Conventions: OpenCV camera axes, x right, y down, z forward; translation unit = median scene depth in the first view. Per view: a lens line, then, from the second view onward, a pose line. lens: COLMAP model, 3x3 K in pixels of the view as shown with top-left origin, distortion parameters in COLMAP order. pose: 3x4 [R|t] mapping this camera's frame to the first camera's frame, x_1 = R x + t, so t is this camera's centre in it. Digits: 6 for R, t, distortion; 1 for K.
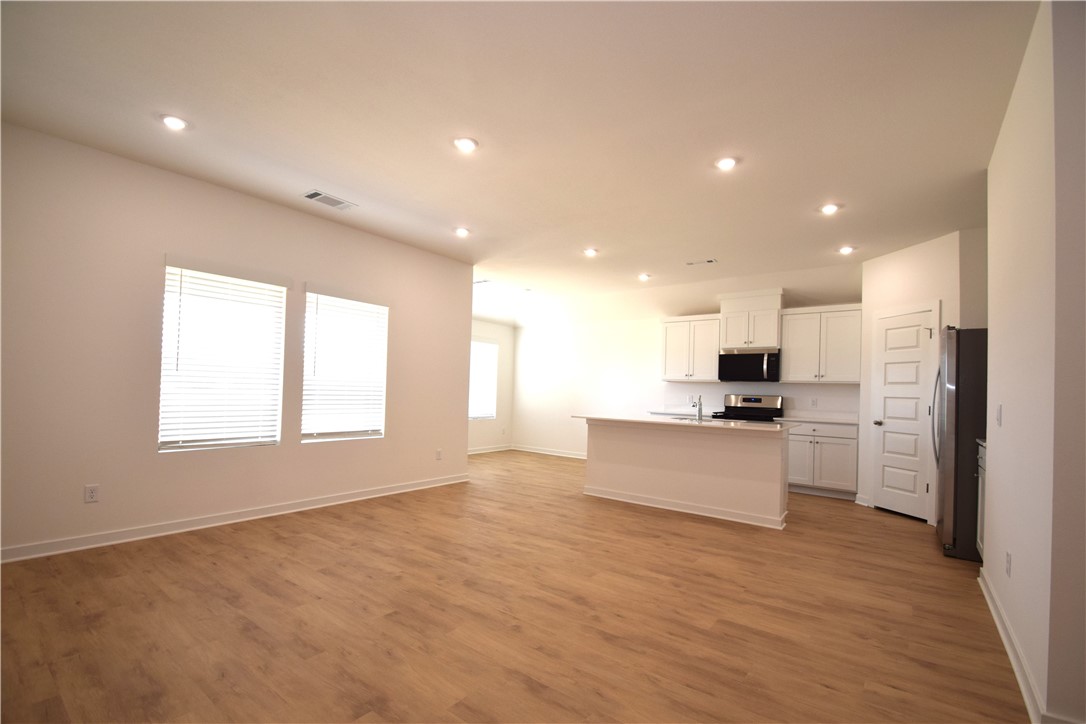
lens RADIAL K [[476.6, 0, 544.0], [0, 476.6, 362.1], [0, 0, 1]] dist [-0.006263, -0.008005]
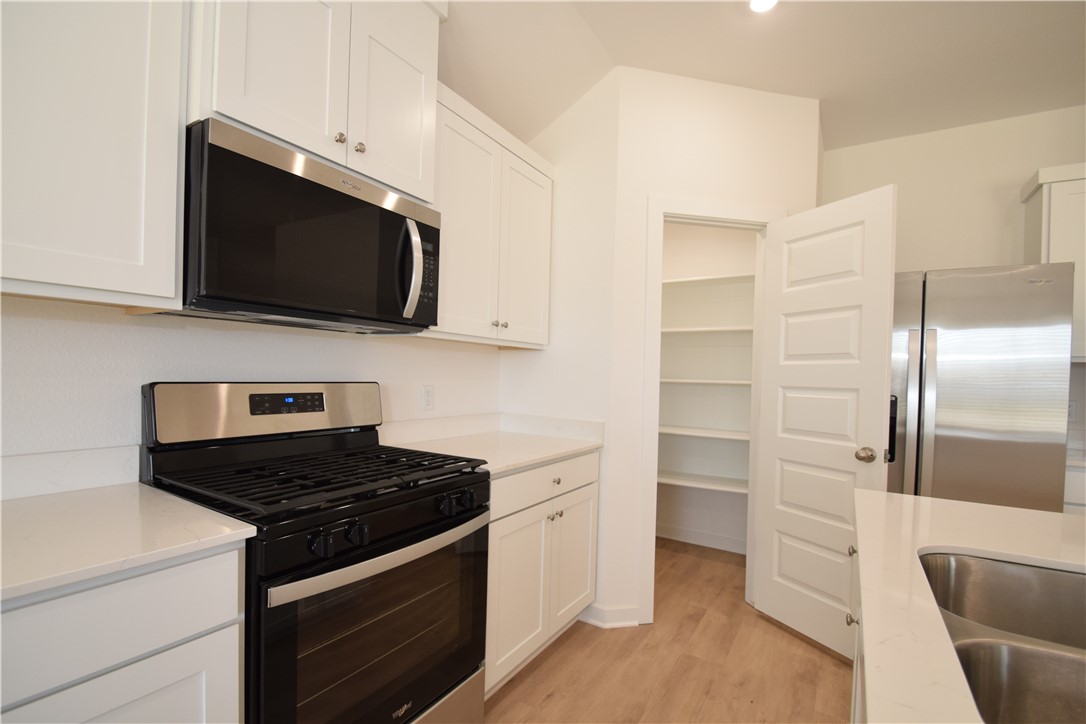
lens RADIAL K [[476.6, 0, 544.9], [0, 476.6, 380.2], [0, 0, 1]] dist [-0.006263, -0.008005]
pose [[-0.081049, -0.044357, 0.995723, 0.207380], [-0.086870, 0.995522, 0.037277, 0.052059], [-0.992917, -0.083477, -0.084539, 0.947243]]
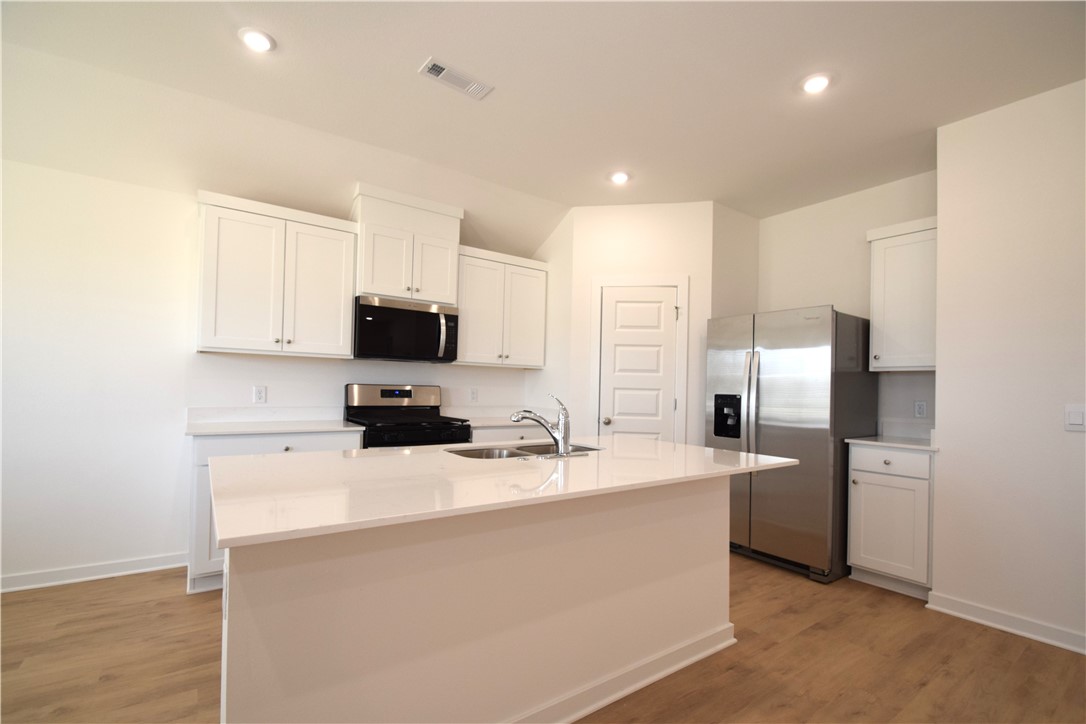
lens RADIAL K [[476.6, 0, 554.1], [0, 476.6, 374.9], [0, 0, 1]] dist [-0.006263, -0.008005]
pose [[0.291569, 0.005083, 0.956536, -0.048511], [-0.071434, 0.997309, 0.016475, 0.037433], [-0.953879, -0.073132, 0.291148, 0.697635]]
